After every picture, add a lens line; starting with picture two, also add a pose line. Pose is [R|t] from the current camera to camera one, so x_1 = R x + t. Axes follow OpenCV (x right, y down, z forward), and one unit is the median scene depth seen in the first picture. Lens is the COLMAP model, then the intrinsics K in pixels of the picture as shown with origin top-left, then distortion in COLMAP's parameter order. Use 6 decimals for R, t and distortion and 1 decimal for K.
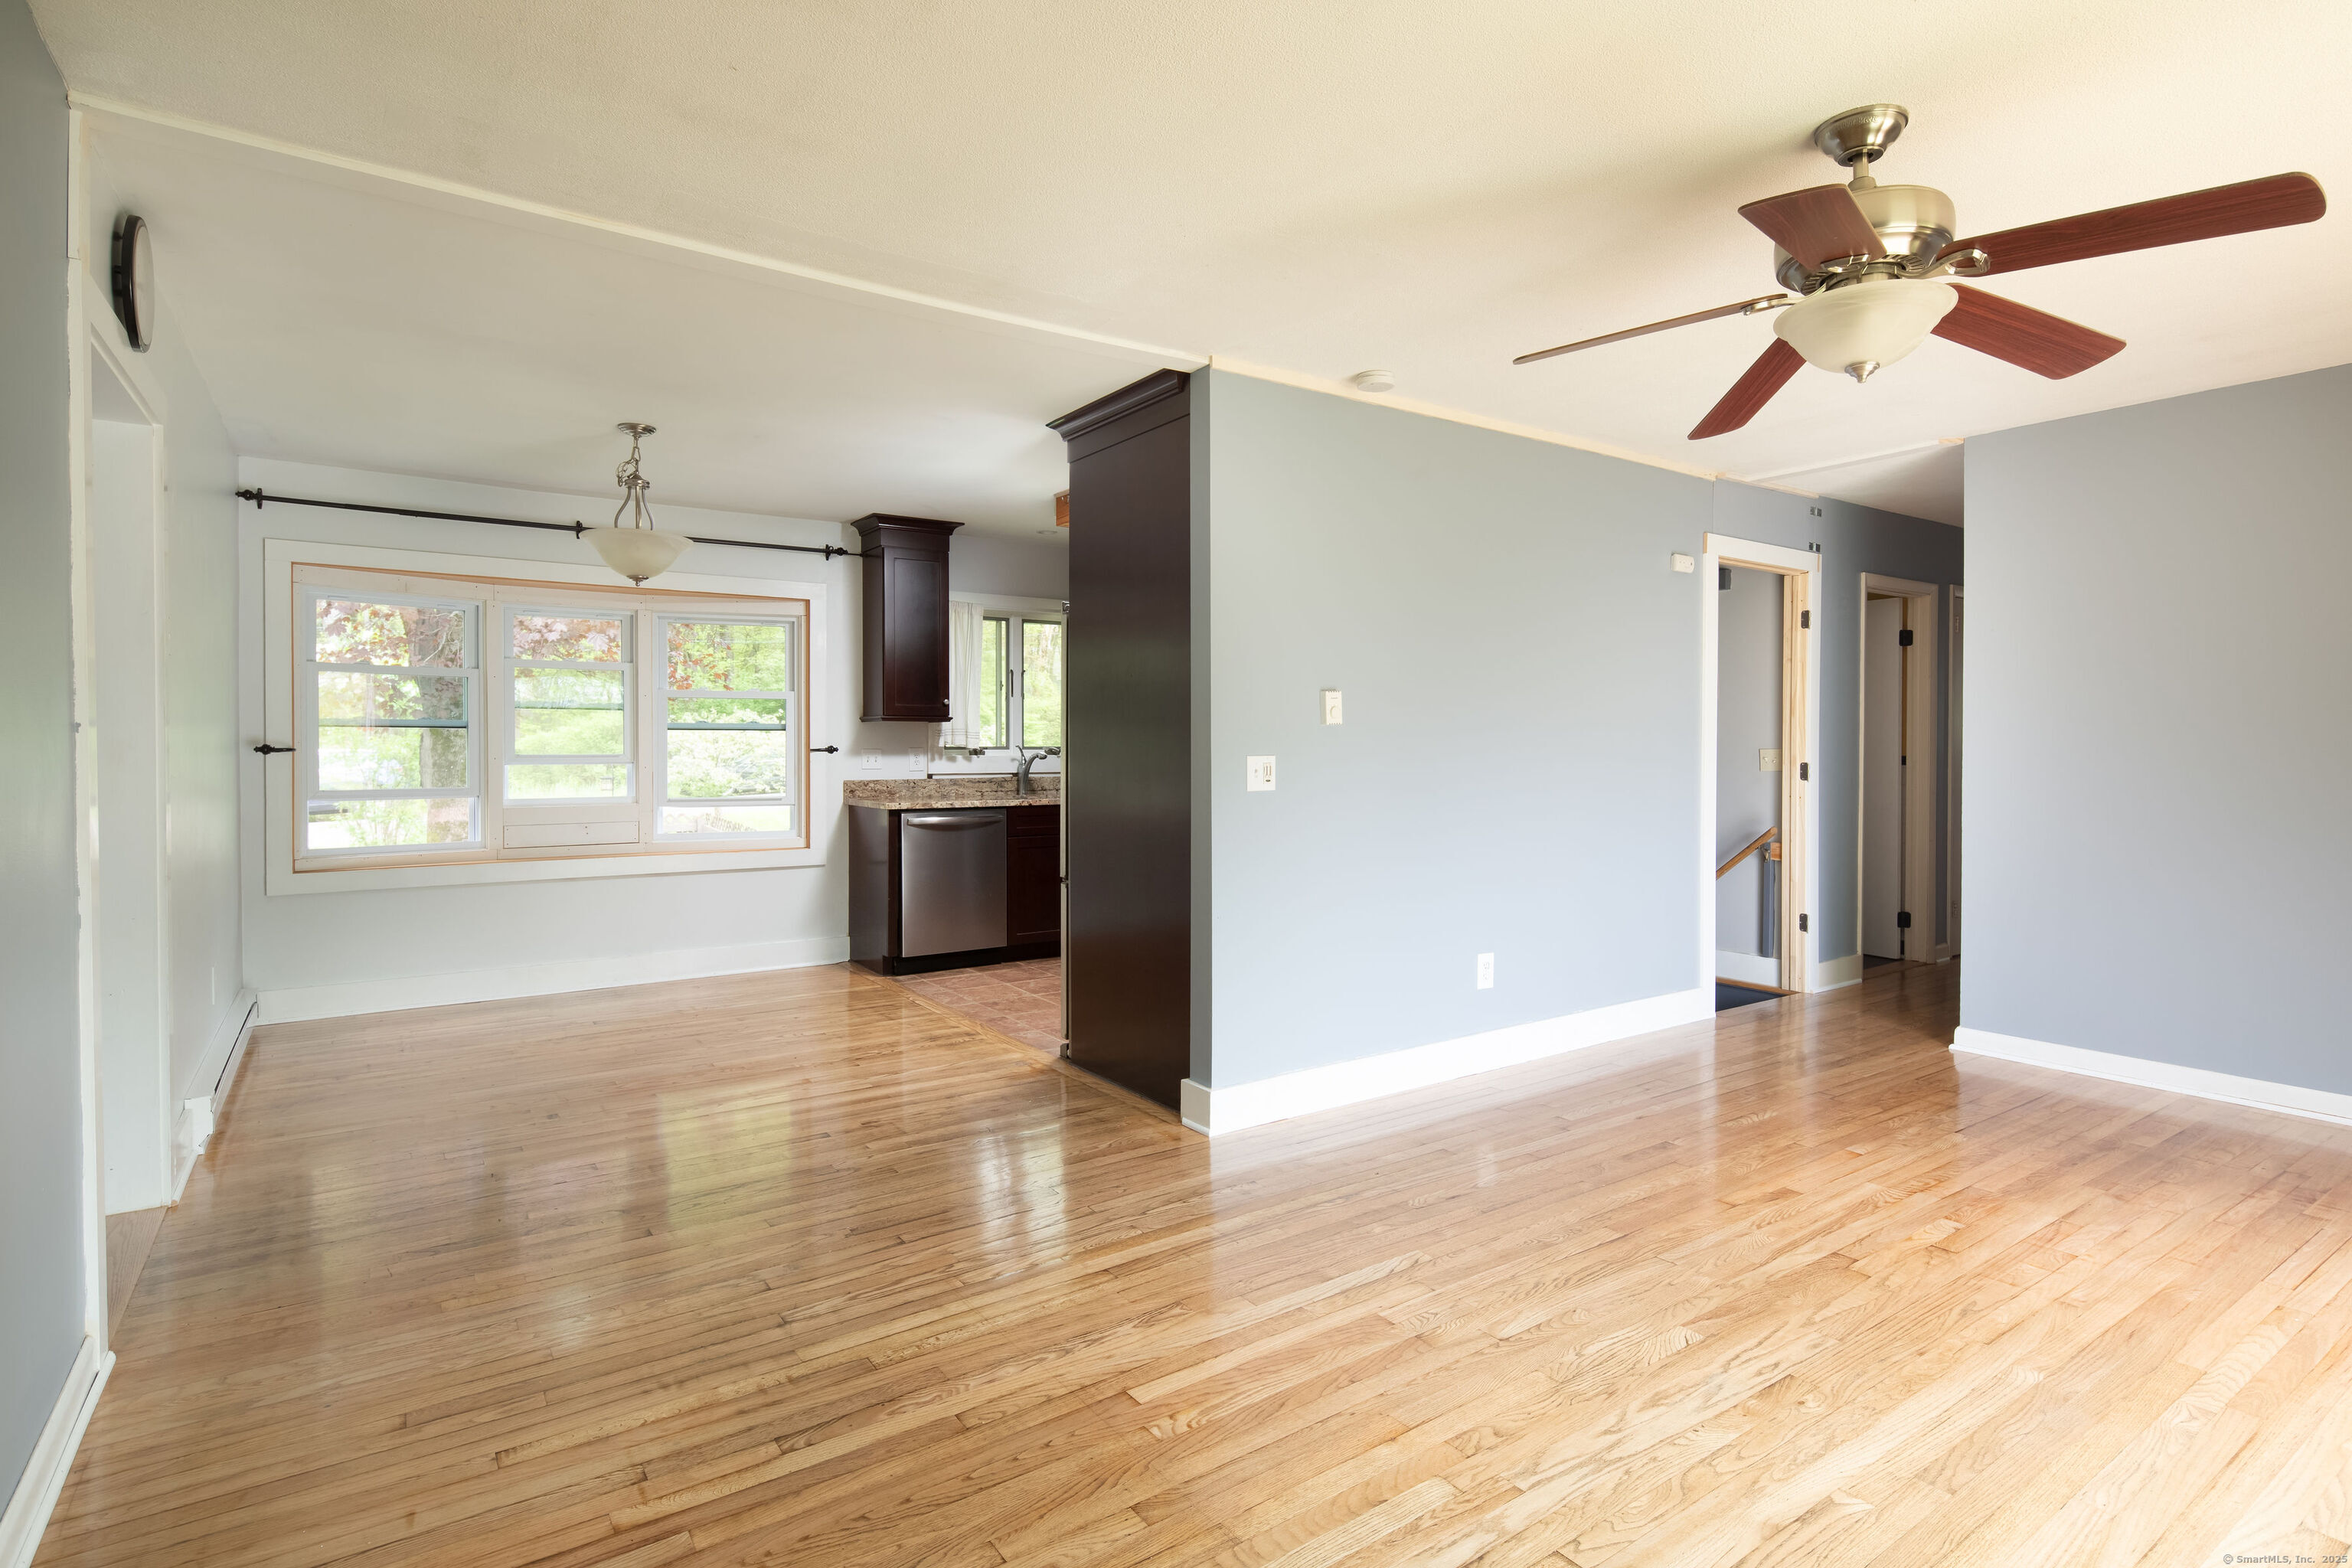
lens RADIAL K [[1155.7, 0, 1170.9], [0, 1155.7, 745.5], [0, 0, 1]] dist [0.000028, -0.000135]
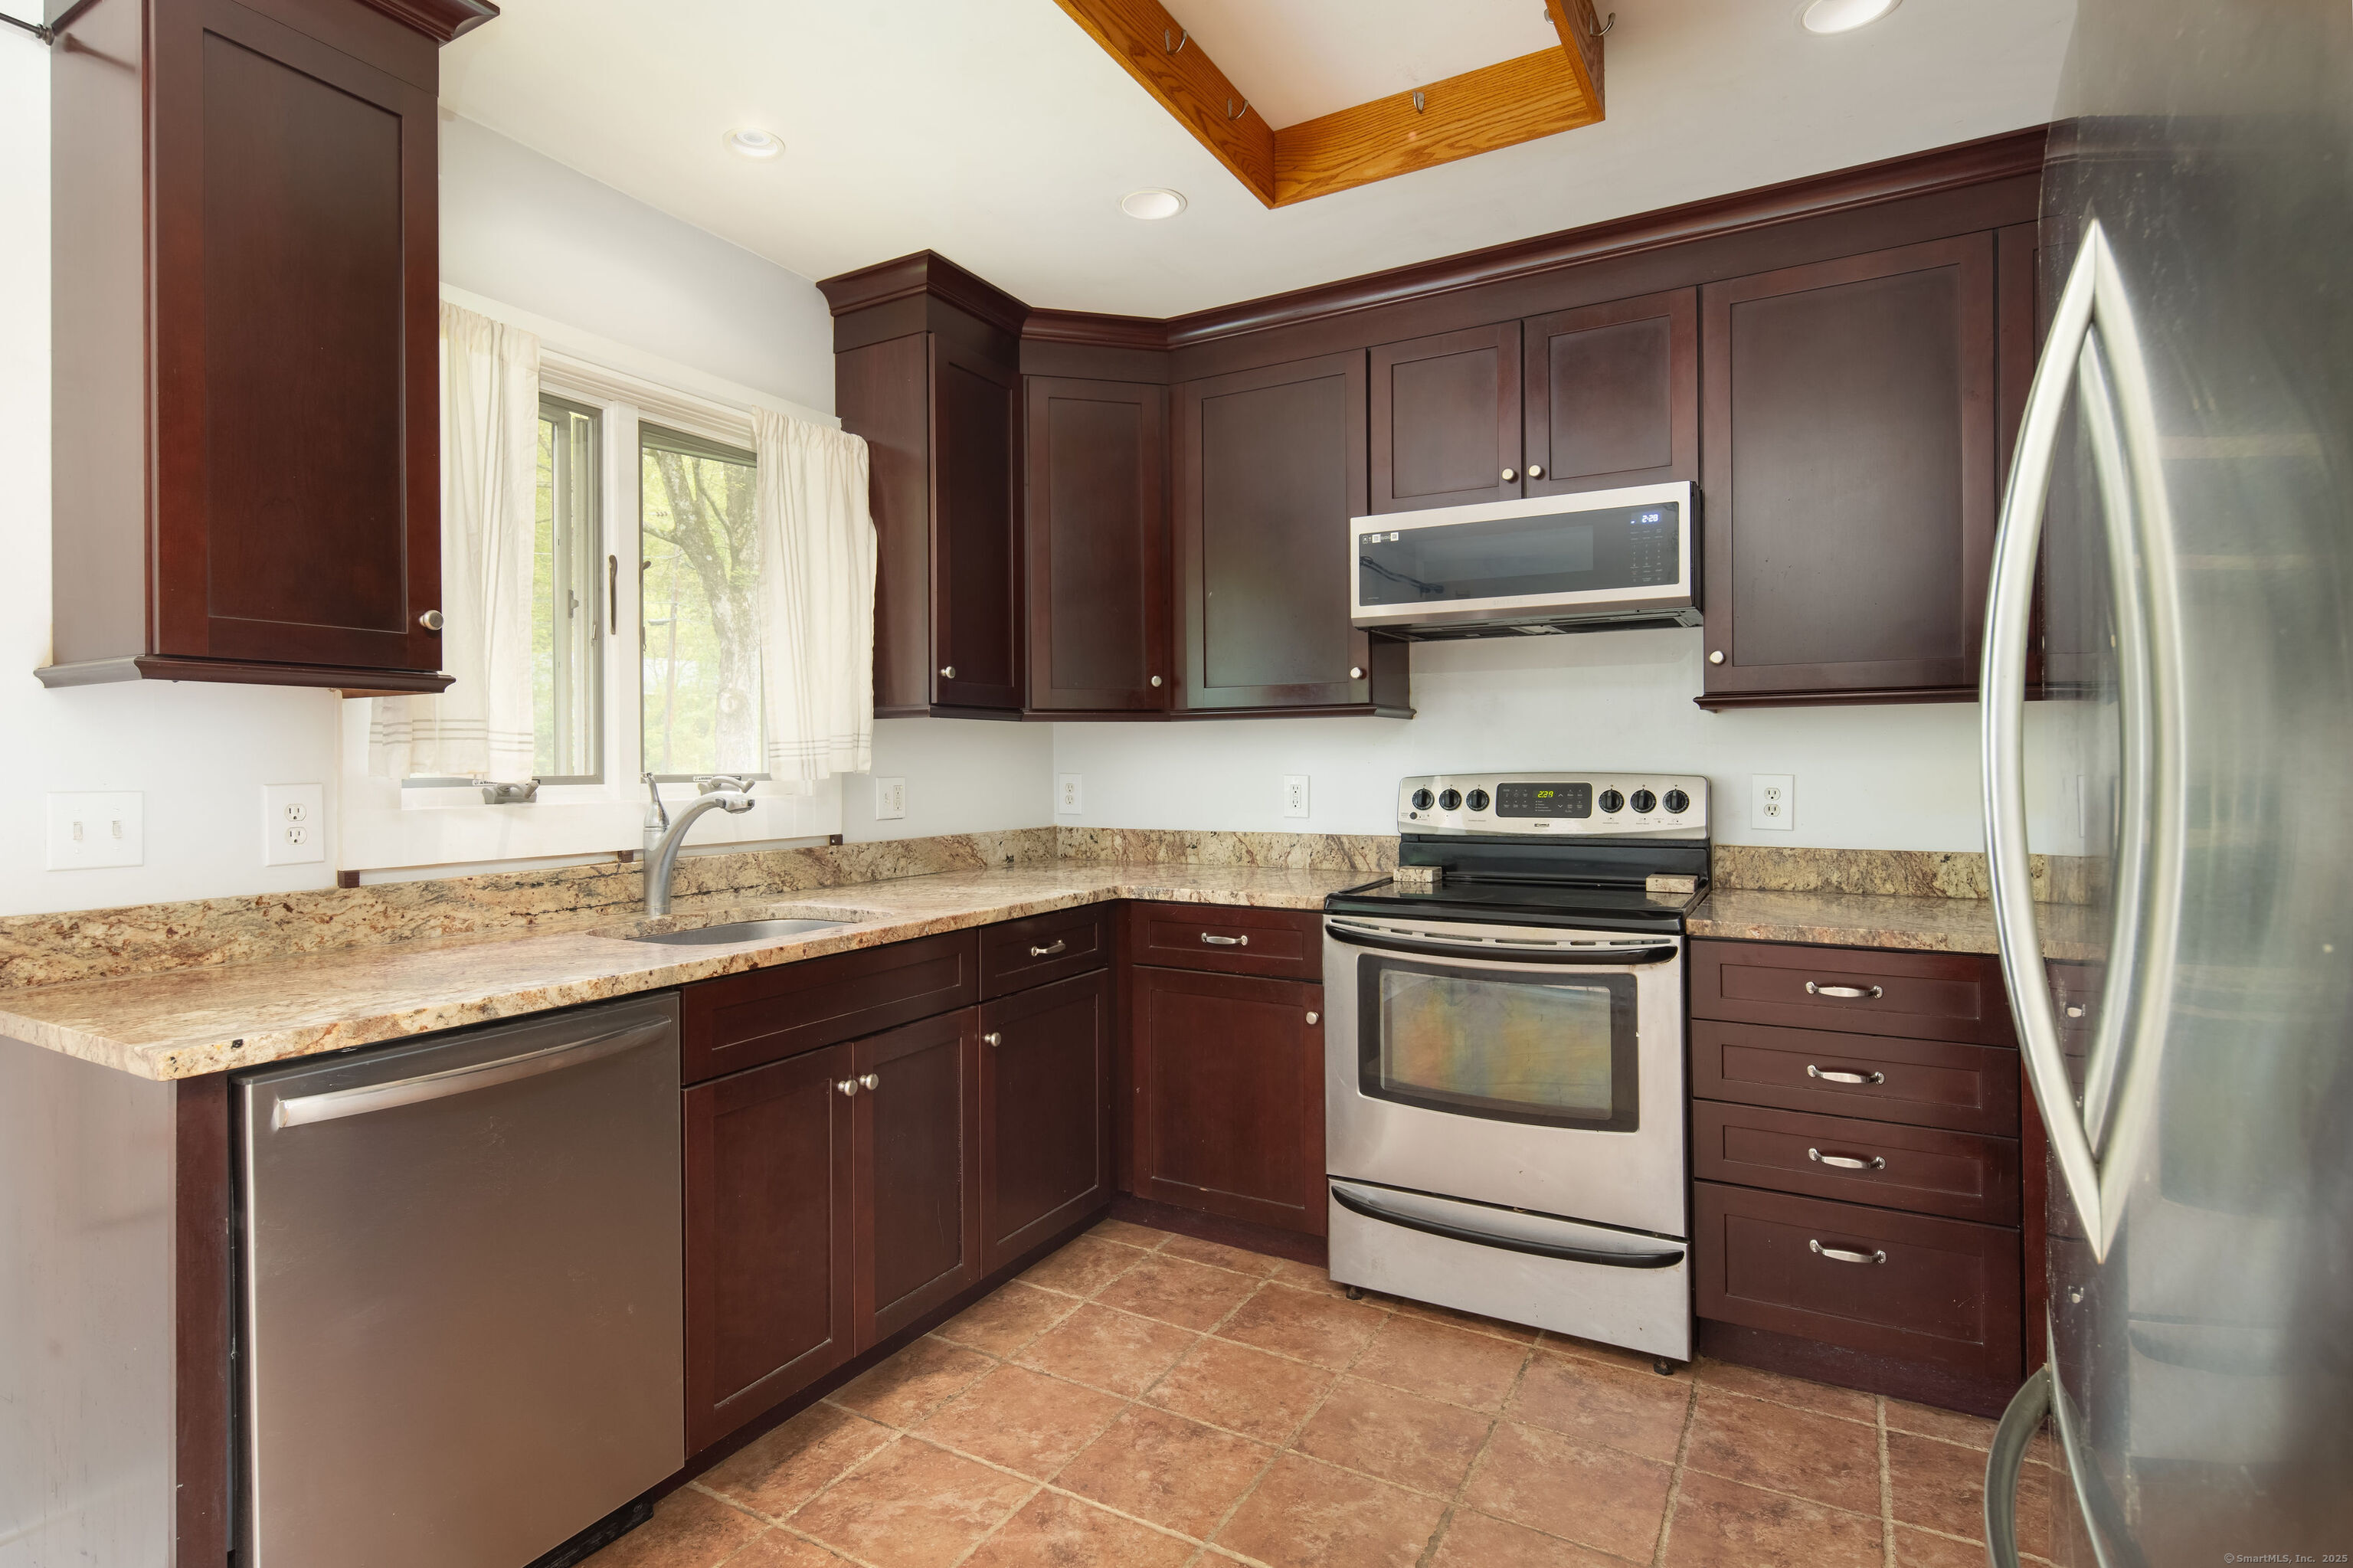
lens RADIAL K [[1190.4, 0, 1119.3], [0, 1190.4, 757.2], [0, 0, 1]] dist [-0.001943, -0.000393]
pose [[0.908706, -0.002849, 0.417428, -0.160332], [0.004837, 0.999981, -0.003704, -0.002644], [-0.417409, 0.005385, 0.908703, 0.658007]]
